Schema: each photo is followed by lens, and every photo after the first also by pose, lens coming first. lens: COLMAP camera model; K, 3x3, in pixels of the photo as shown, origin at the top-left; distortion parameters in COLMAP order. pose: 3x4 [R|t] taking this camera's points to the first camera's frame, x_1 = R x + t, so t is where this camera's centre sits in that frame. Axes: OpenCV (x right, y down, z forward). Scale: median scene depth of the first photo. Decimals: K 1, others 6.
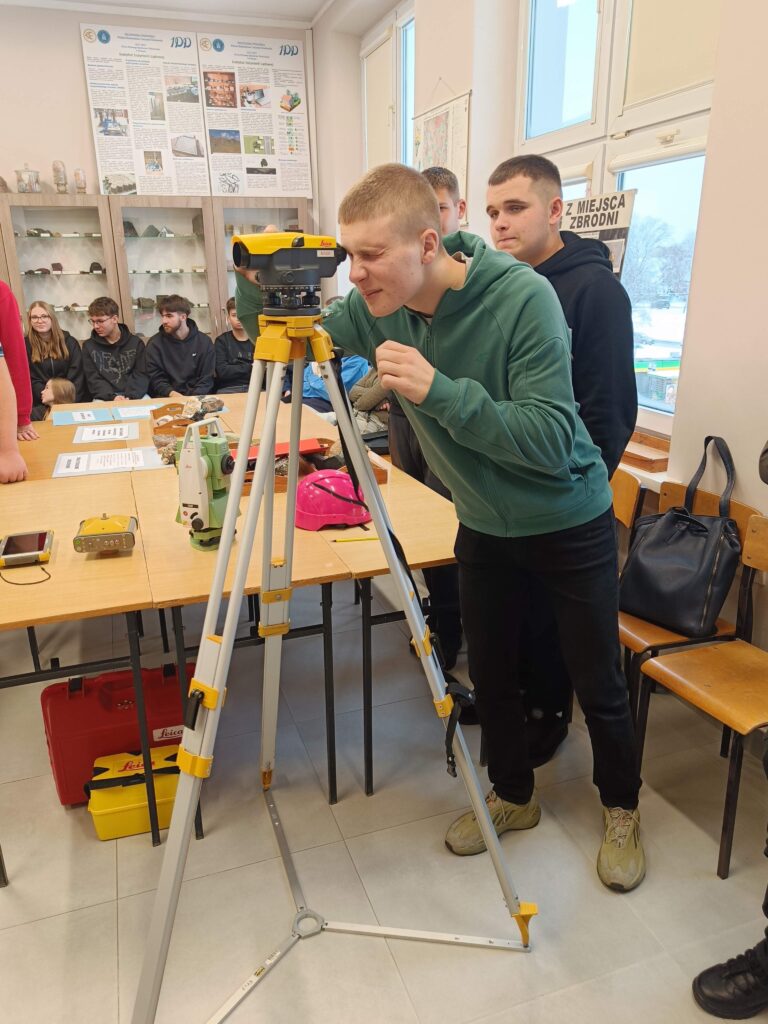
lens RADIAL K [[752.3, 0, 379.4], [0, 752.3, 515.4], [0, 0, 1]] dist [0.004332, 0.009374]
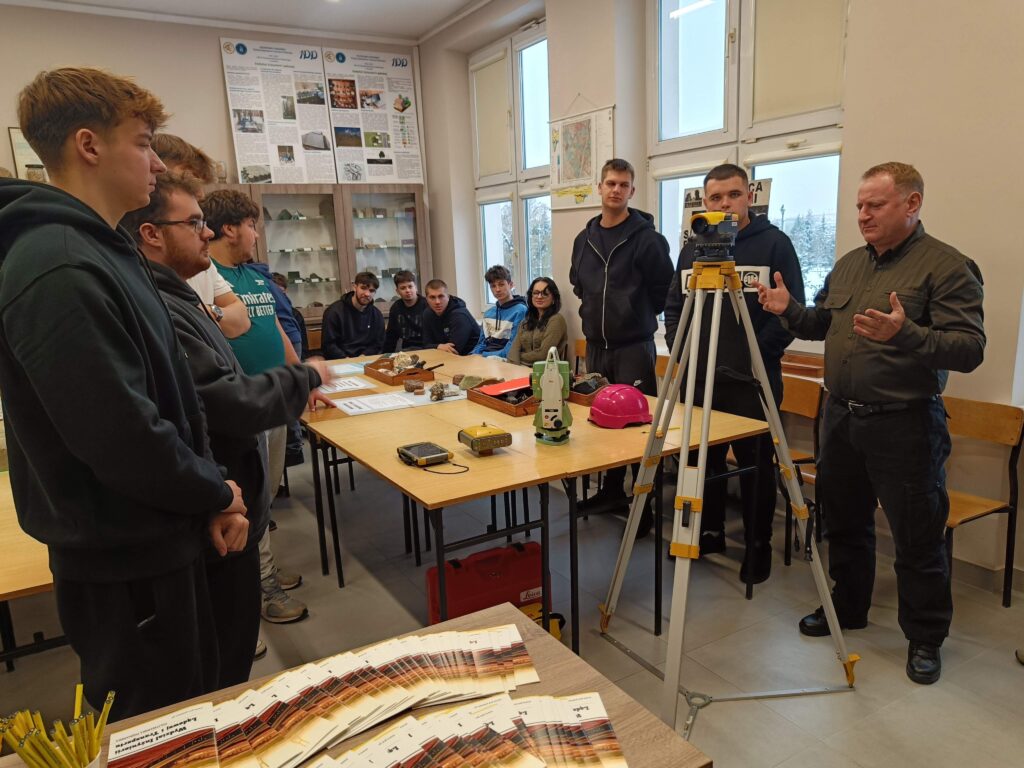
lens RADIAL K [[752.3, 0, 527.7], [0, 752.3, 399.1], [0, 0, 1]] dist [0.004332, 0.009374]
pose [[0.977742, -0.067175, 0.198765, -0.208354], [0.089480, 0.990391, -0.105445, 0.038881], [-0.189772, 0.120884, 0.974358, -0.111836]]
